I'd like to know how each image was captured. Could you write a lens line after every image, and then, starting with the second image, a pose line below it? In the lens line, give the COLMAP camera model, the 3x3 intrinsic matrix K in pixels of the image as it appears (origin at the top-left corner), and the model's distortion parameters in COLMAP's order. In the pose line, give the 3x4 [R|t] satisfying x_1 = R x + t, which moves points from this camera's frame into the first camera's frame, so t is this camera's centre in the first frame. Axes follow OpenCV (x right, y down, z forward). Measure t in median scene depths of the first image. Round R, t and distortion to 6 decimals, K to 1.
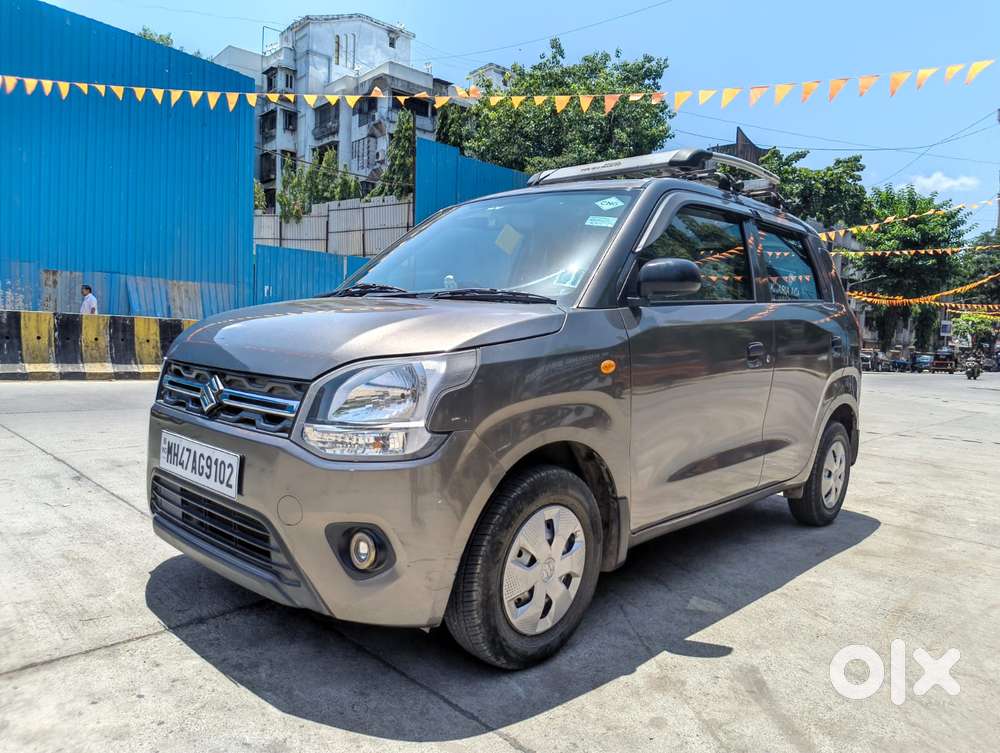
lens RADIAL K [[693.5, 0, 502.3], [0, 693.5, 380.6], [0, 0, 1]] dist [0.033796, -0.036124]
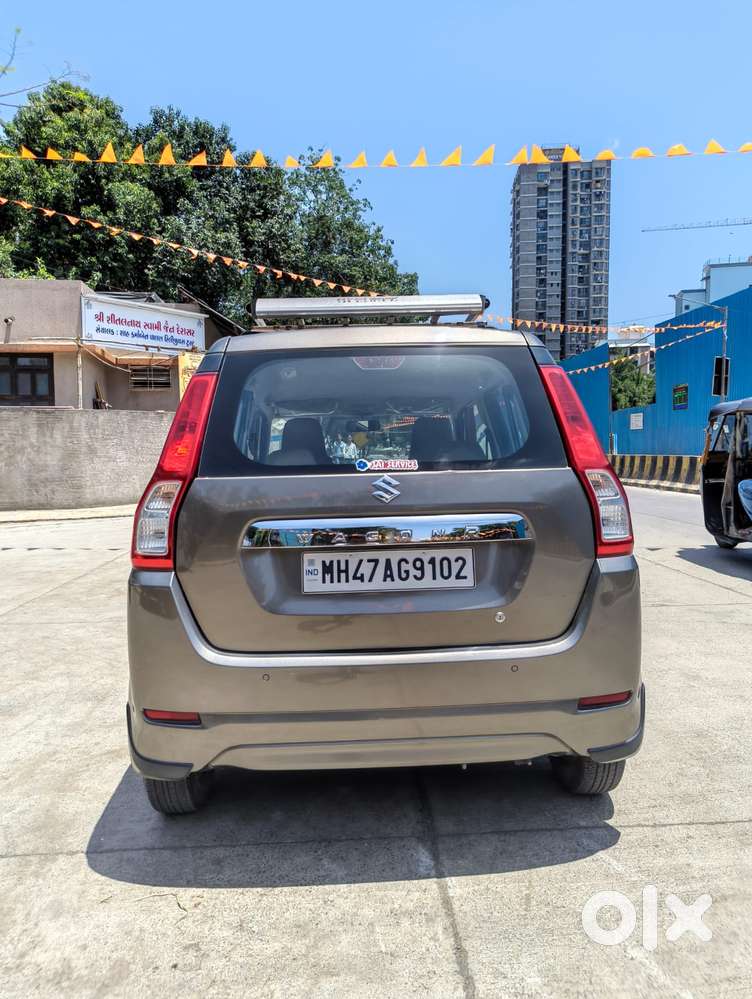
lens RADIAL K [[692.8, 0, 368.4], [0, 692.8, 498.9], [0, 0, 1]] dist [0.033796, -0.036124]
pose [[-0.707148, 0.010824, -0.706983, 1.075495], [-0.062812, 0.994968, 0.078059, -0.195965], [0.704270, 0.099606, -0.702910, 2.116031]]
